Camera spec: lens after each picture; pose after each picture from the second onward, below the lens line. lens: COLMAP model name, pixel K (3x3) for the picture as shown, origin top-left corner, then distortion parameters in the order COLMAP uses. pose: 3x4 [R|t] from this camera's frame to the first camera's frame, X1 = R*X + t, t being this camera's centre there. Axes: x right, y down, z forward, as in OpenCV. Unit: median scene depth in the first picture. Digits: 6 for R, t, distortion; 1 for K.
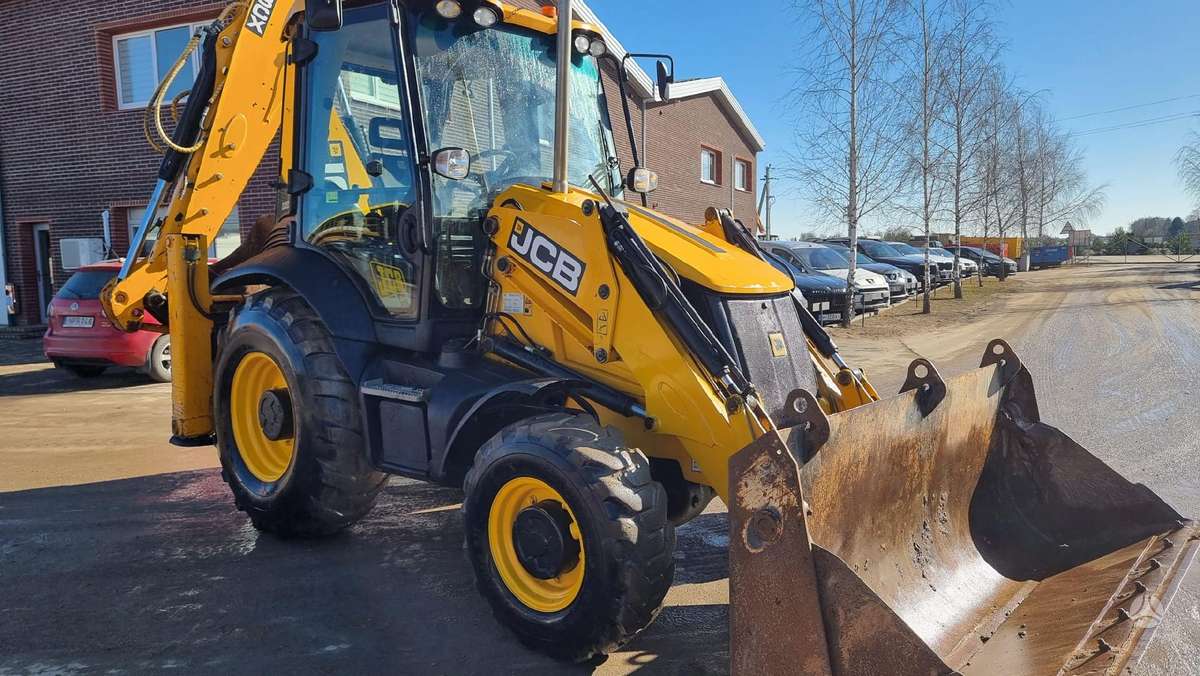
lens RADIAL K [[858.8, 0, 581.5], [0, 858.8, 340.2], [0, 0, 1]] dist [0.083537, -0.076112]
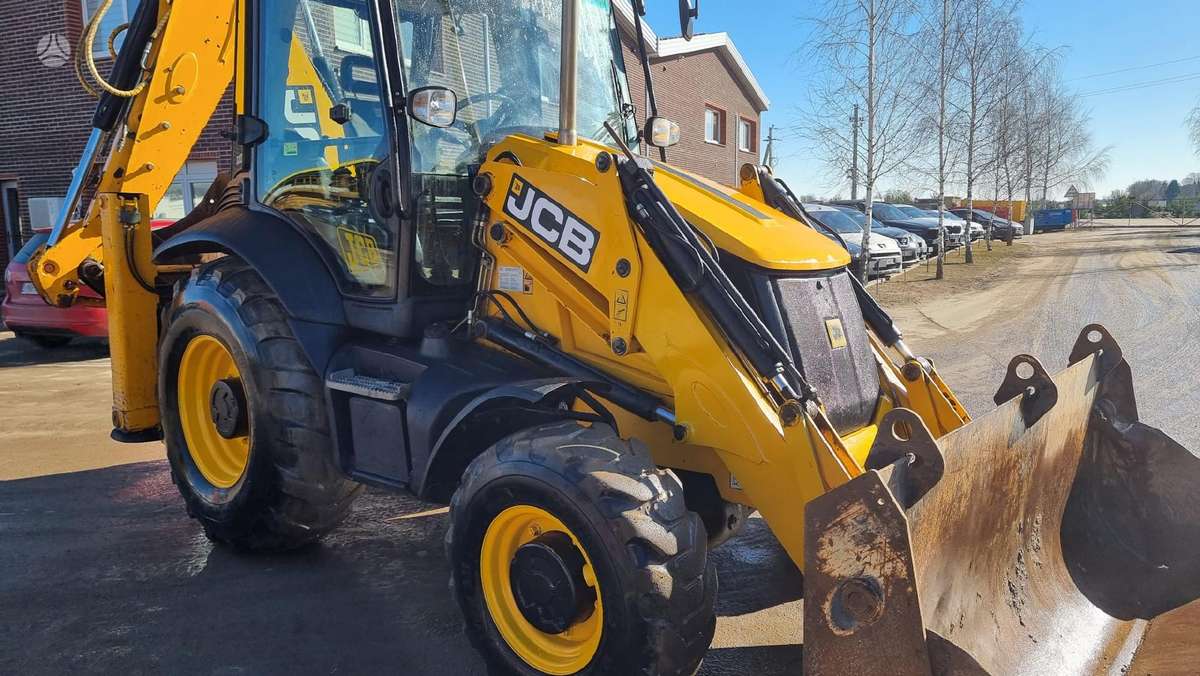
lens RADIAL K [[843.3, 0, 600.0], [0, 843.3, 338.0], [0, 0, 1]] dist [0.075921, -0.060719]
pose [[0.999705, -0.000013, 0.024301, -0.012059], [-0.001062, 0.999021, 0.044232, -0.020883], [-0.024277, -0.044245, 0.998726, 0.169812]]
